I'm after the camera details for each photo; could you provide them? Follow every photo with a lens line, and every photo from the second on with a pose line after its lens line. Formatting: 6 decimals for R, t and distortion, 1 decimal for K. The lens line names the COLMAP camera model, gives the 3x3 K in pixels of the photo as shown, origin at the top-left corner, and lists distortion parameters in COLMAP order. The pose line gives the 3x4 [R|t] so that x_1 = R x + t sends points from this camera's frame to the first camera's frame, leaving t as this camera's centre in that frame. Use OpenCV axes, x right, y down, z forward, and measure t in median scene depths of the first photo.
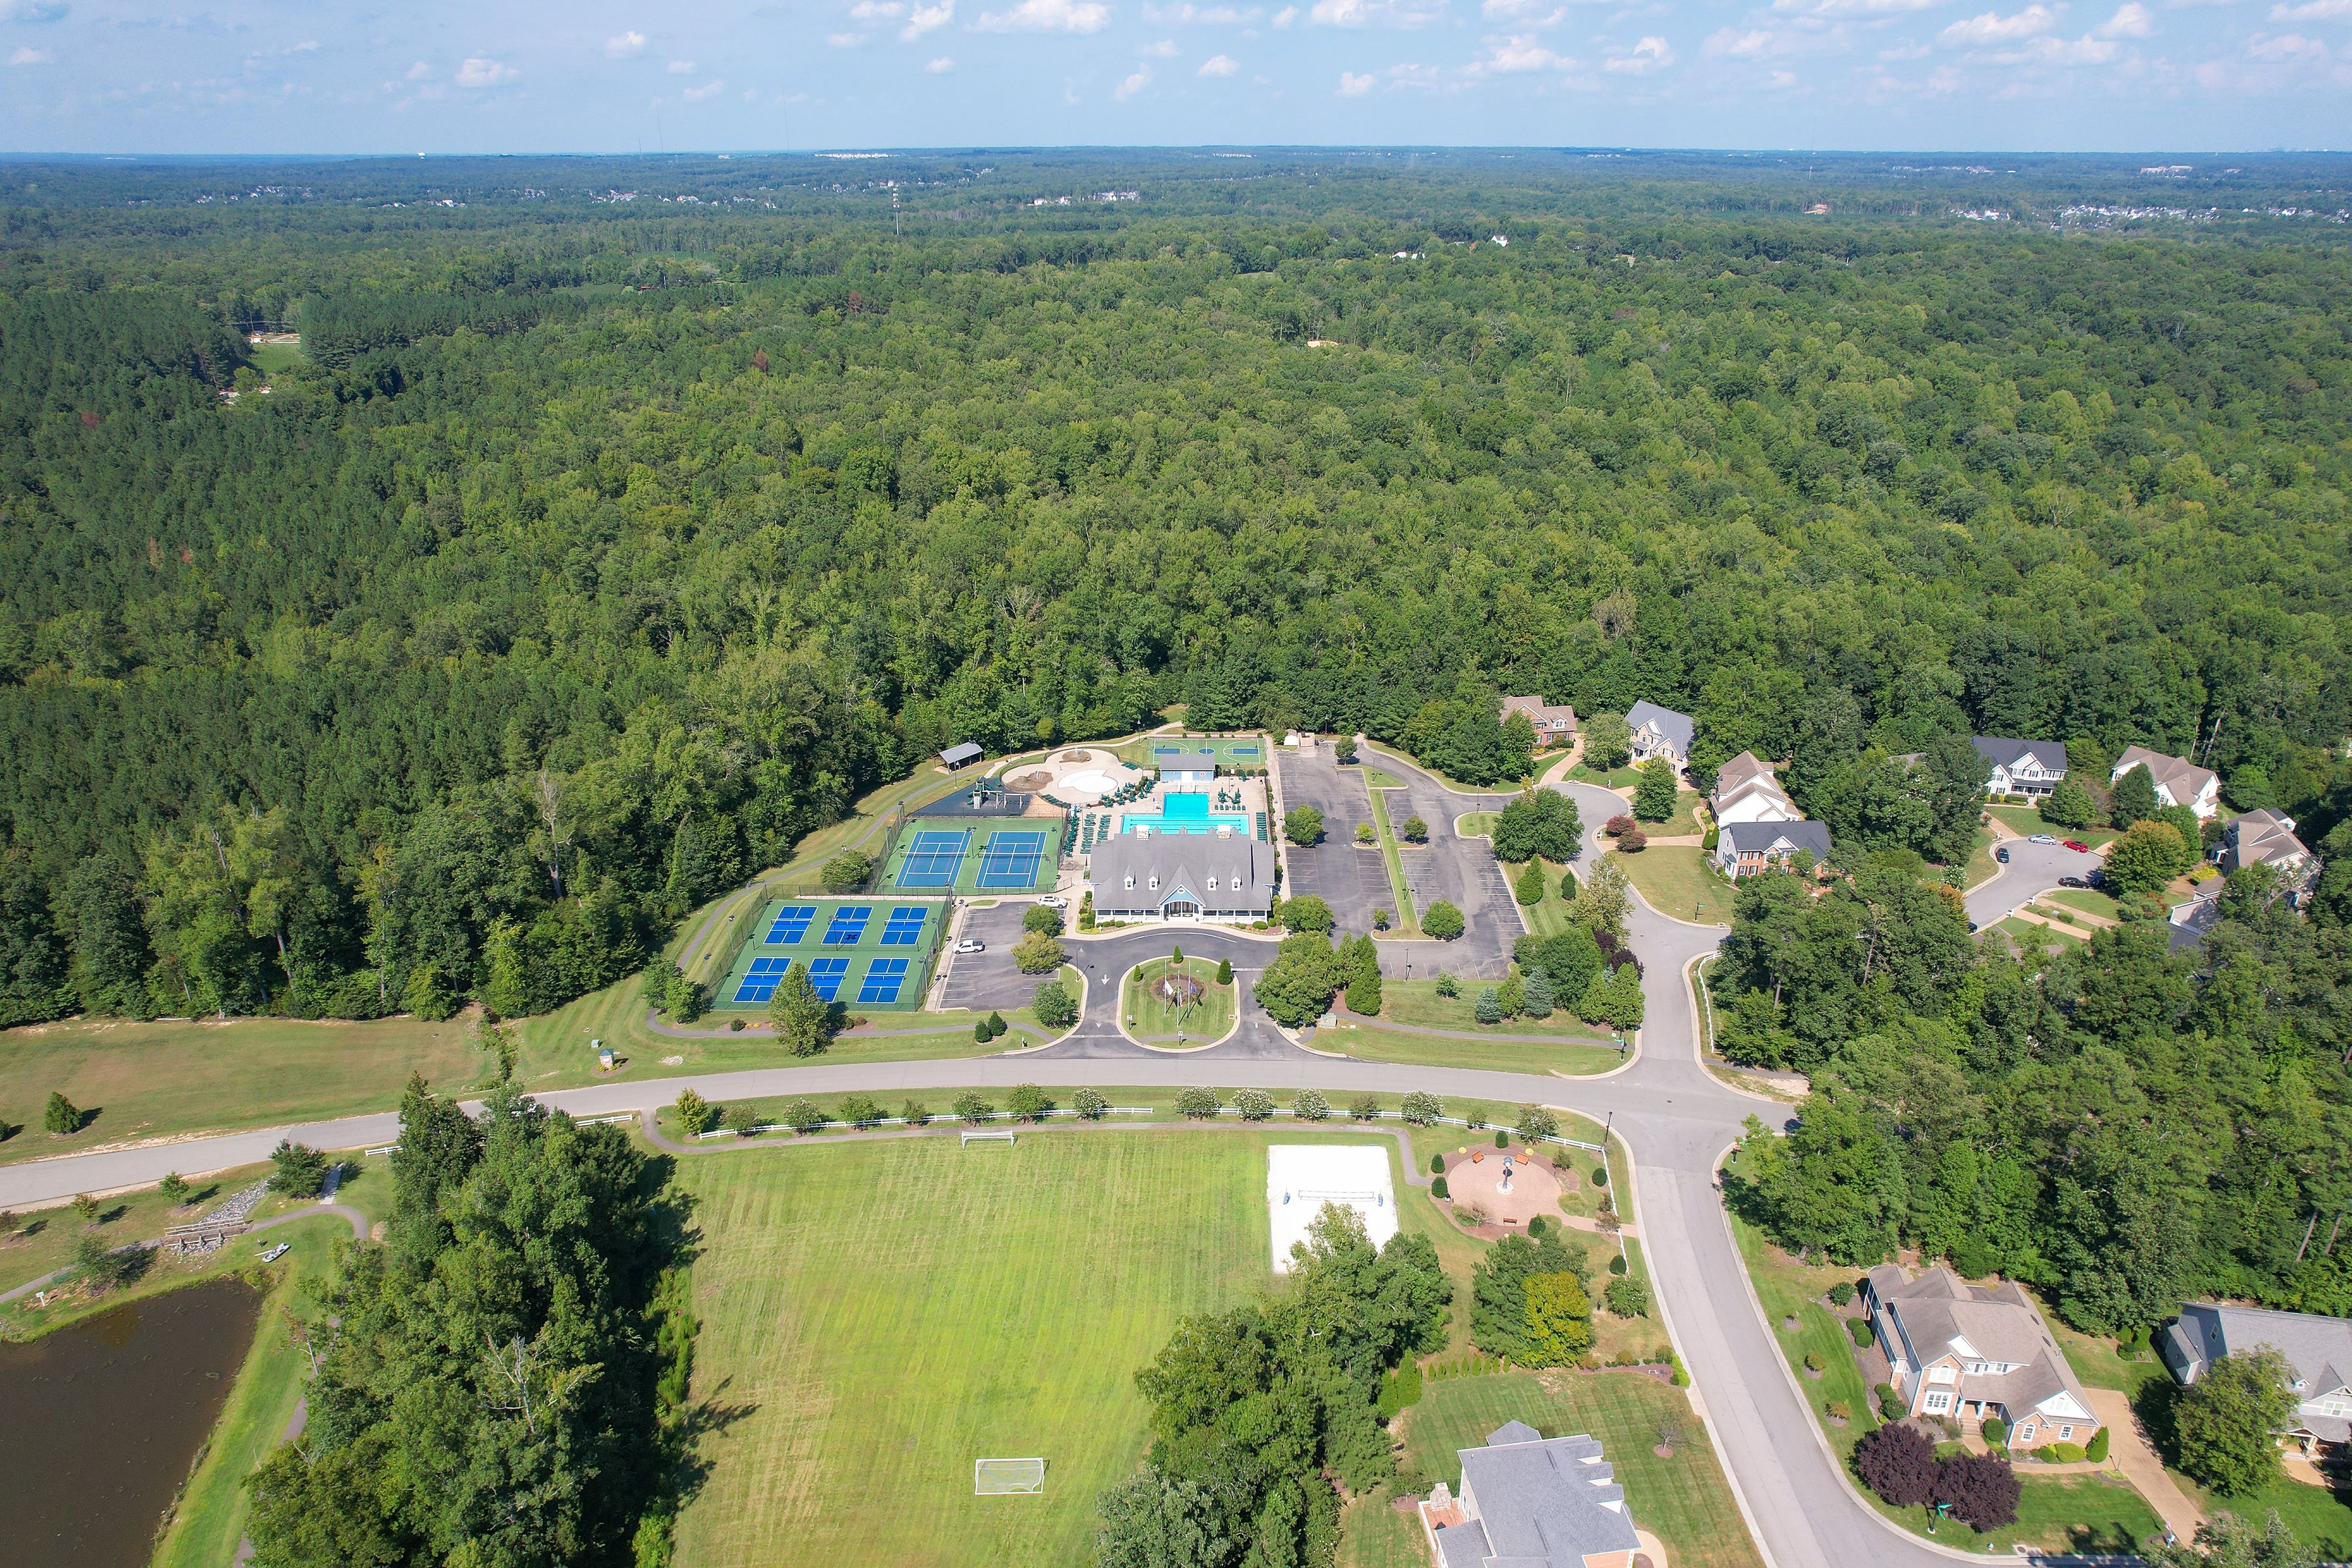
lens RADIAL K [[1501.3, 0, 1188.1], [0, 1501.3, 785.1], [0, 0, 1]] dist [-0.073454, 0.064325]
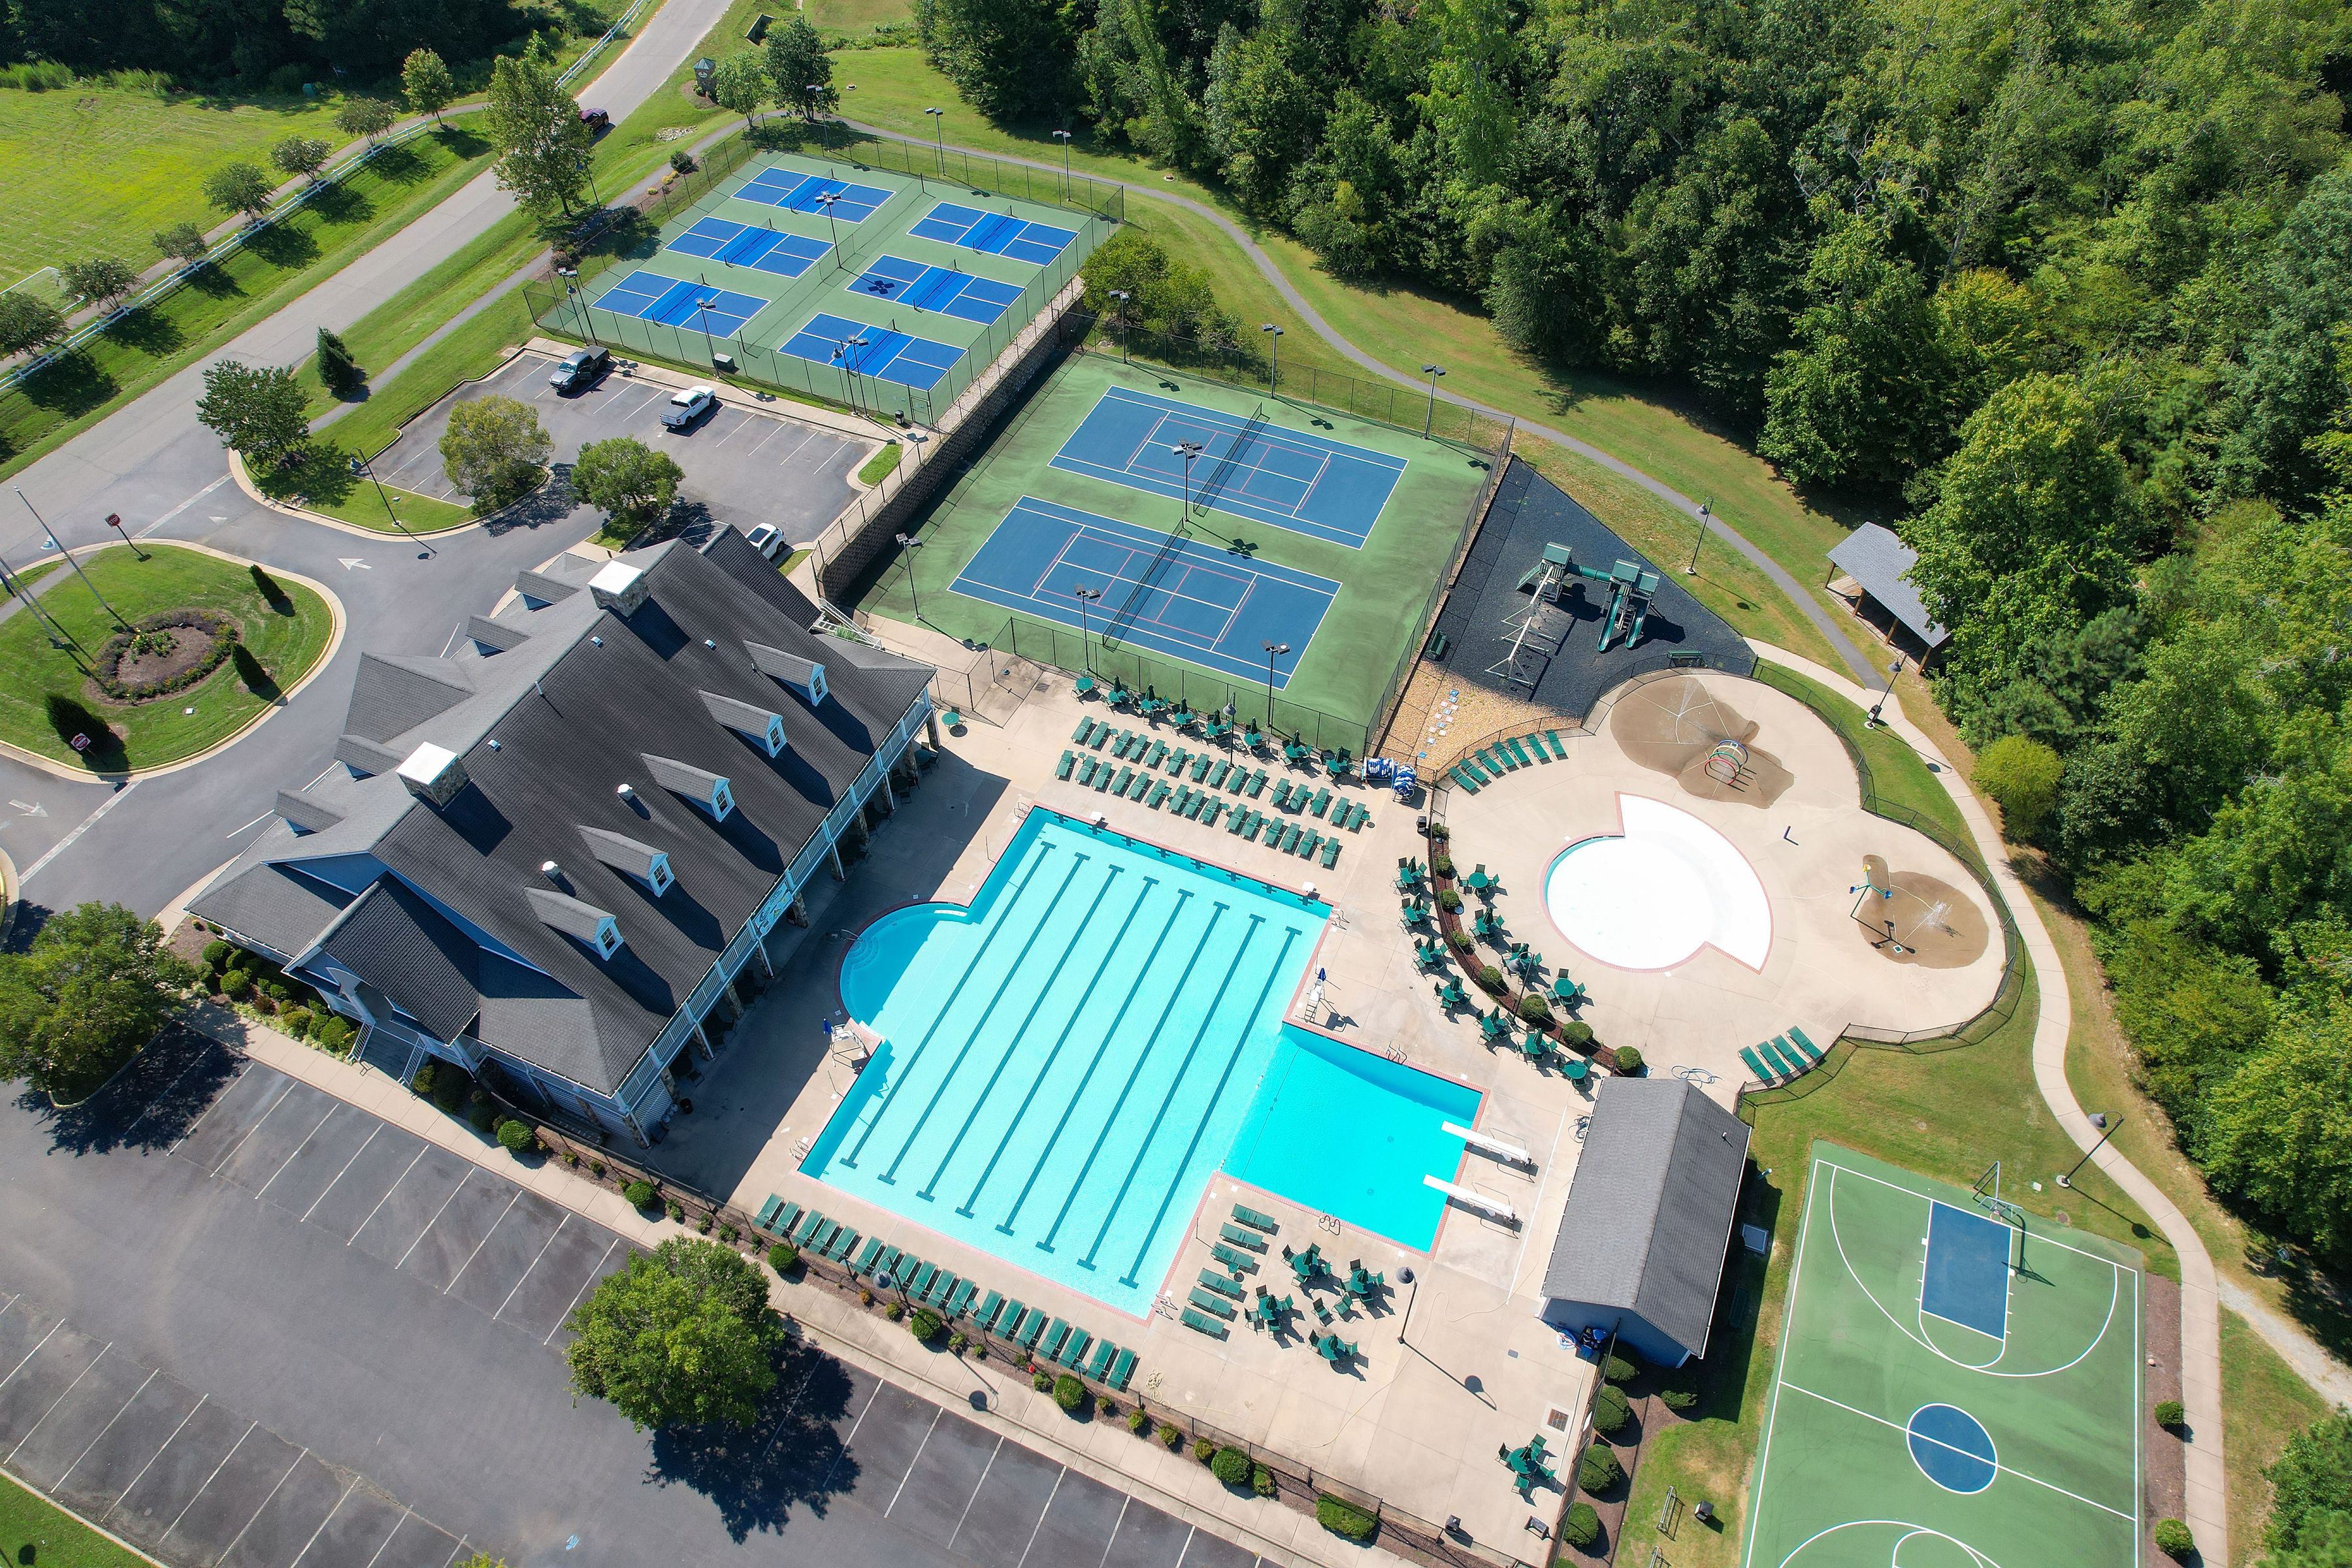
lens RADIAL K [[1501.3, 0, 1188.1], [0, 1501.3, 785.1], [0, 0, 1]] dist [-0.073454, 0.064325]
pose [[-0.381792, 0.697641, -0.606244, 0.174106], [-0.369092, 0.486275, 0.792027, -0.294582], [0.847352, 0.526150, 0.071838, 1.418966]]
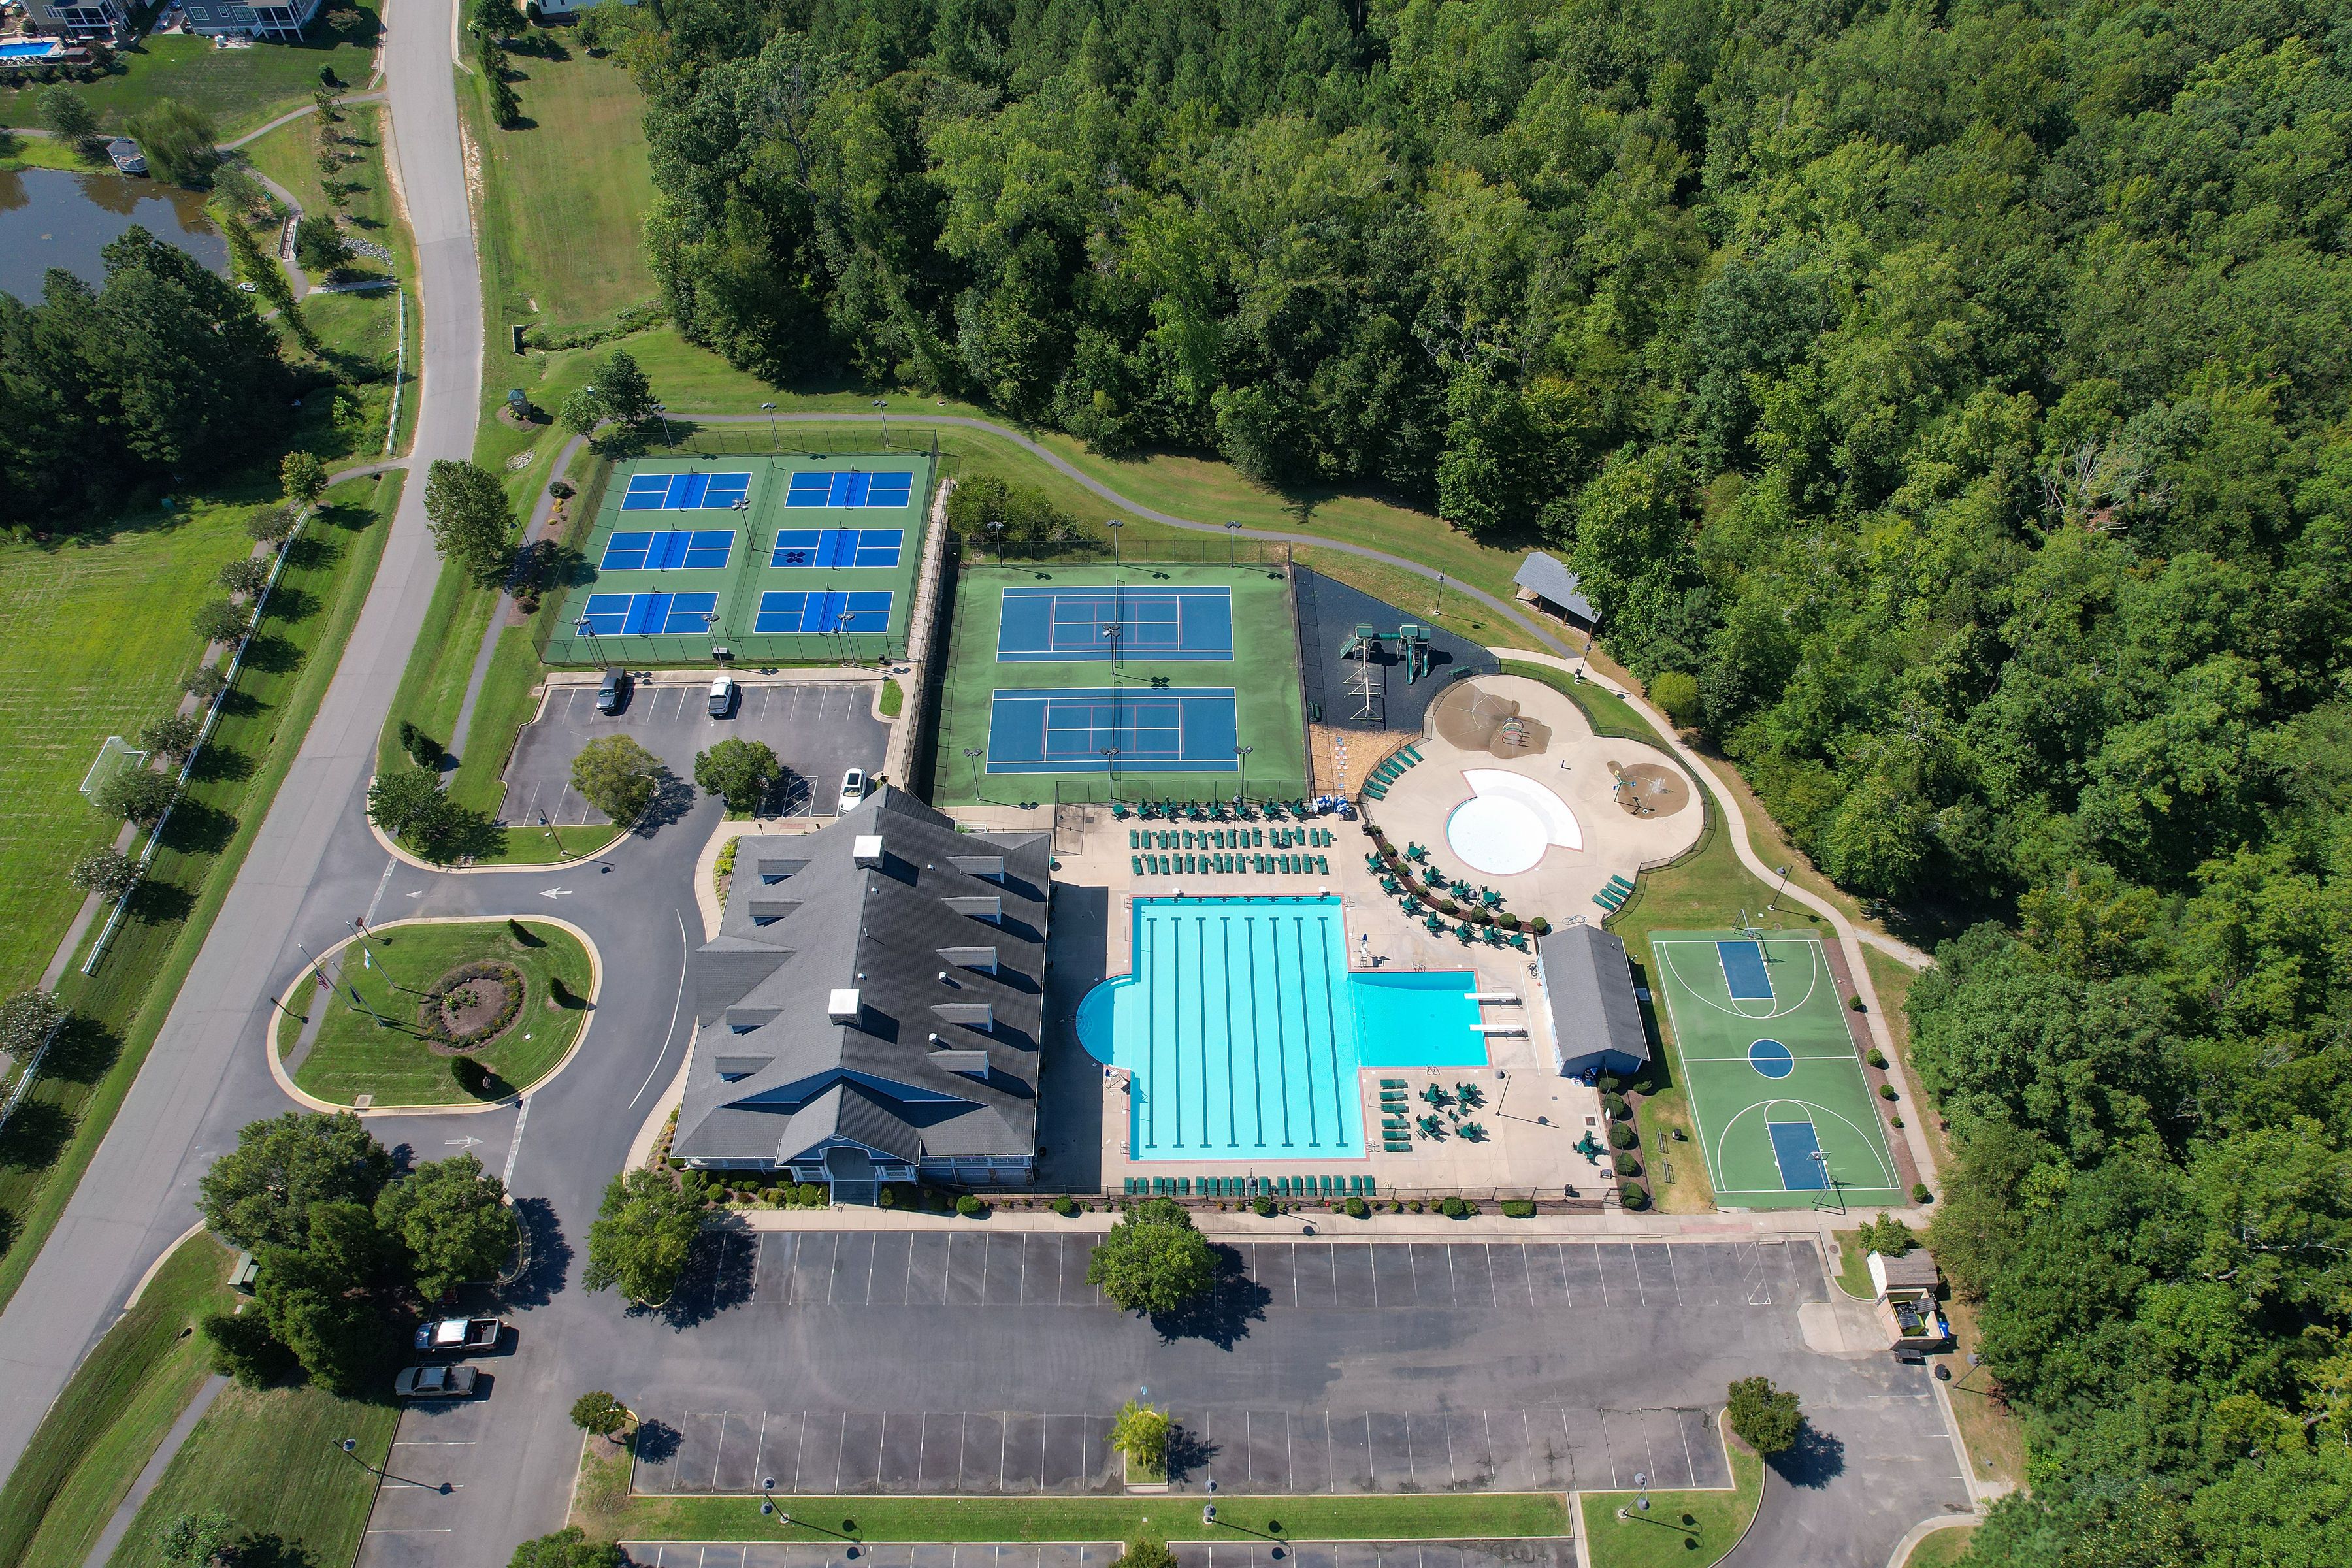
lens RADIAL K [[1510.0, 0, 1187.0], [0, 1510.0, 788.2], [0, 0, 1]] dist [-0.072188, 0.067861]
pose [[0.025641, 0.768997, -0.638738, 0.318747], [-0.403408, 0.592573, 0.697222, -0.431673], [0.914661, 0.239795, 0.325414, 1.211227]]
